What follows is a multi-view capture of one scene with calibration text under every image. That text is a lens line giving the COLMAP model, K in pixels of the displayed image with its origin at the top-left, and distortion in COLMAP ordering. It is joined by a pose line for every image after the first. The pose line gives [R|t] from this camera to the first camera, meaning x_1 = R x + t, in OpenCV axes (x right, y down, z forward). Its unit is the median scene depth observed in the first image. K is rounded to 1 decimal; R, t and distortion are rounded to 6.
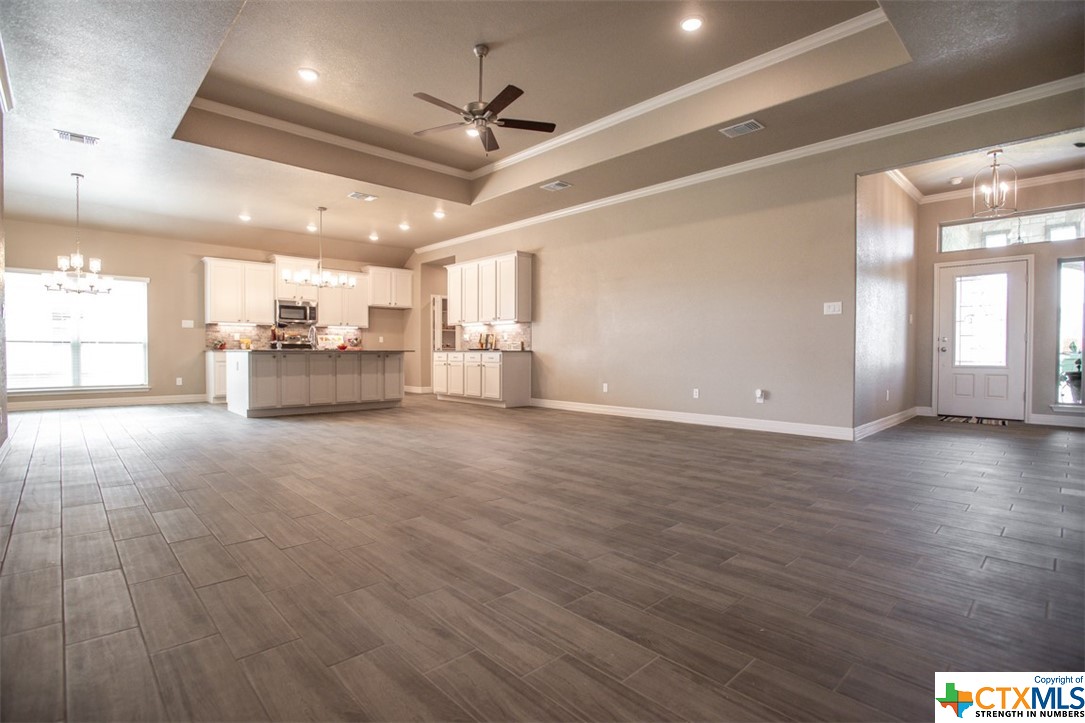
lens RADIAL K [[532.5, 0, 541.8], [0, 532.5, 363.5], [0, 0, 1]] dist [-0.064684, 0.023206]
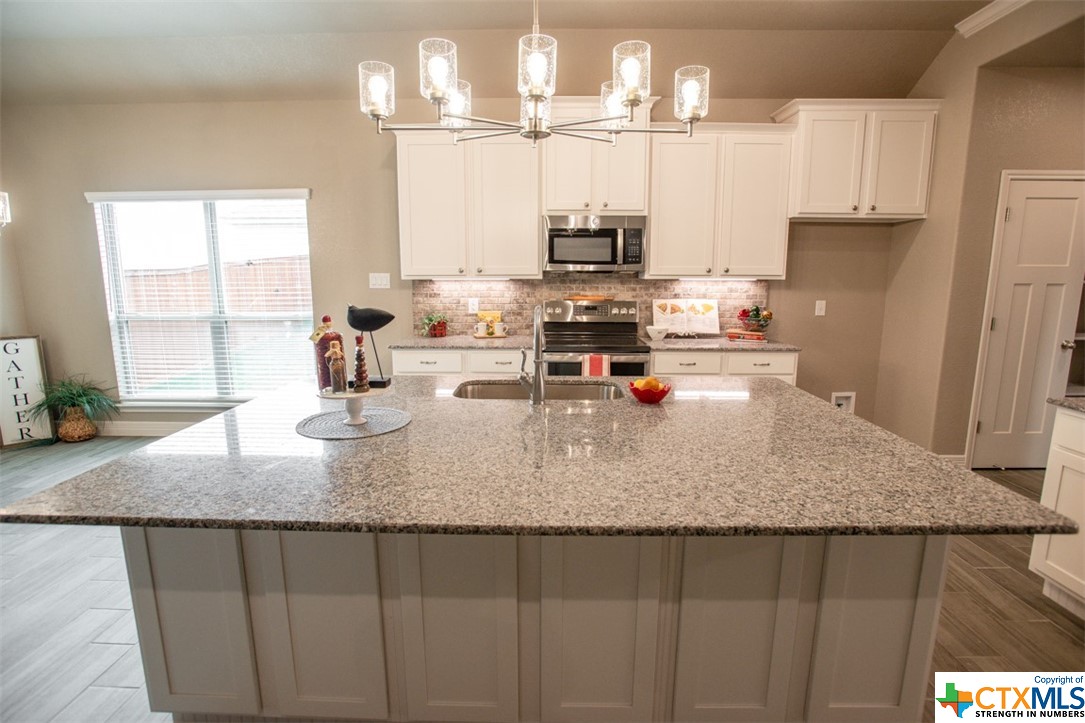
lens RADIAL K [[532.5, 0, 541.8], [0, 532.5, 363.5], [0, 0, 1]] dist [-0.064684, 0.023206]
pose [[0.714804, 0.116165, -0.689609, -0.215400], [-0.013085, 0.988156, 0.152893, -0.071420], [0.699202, -0.100265, 0.707858, 0.696397]]
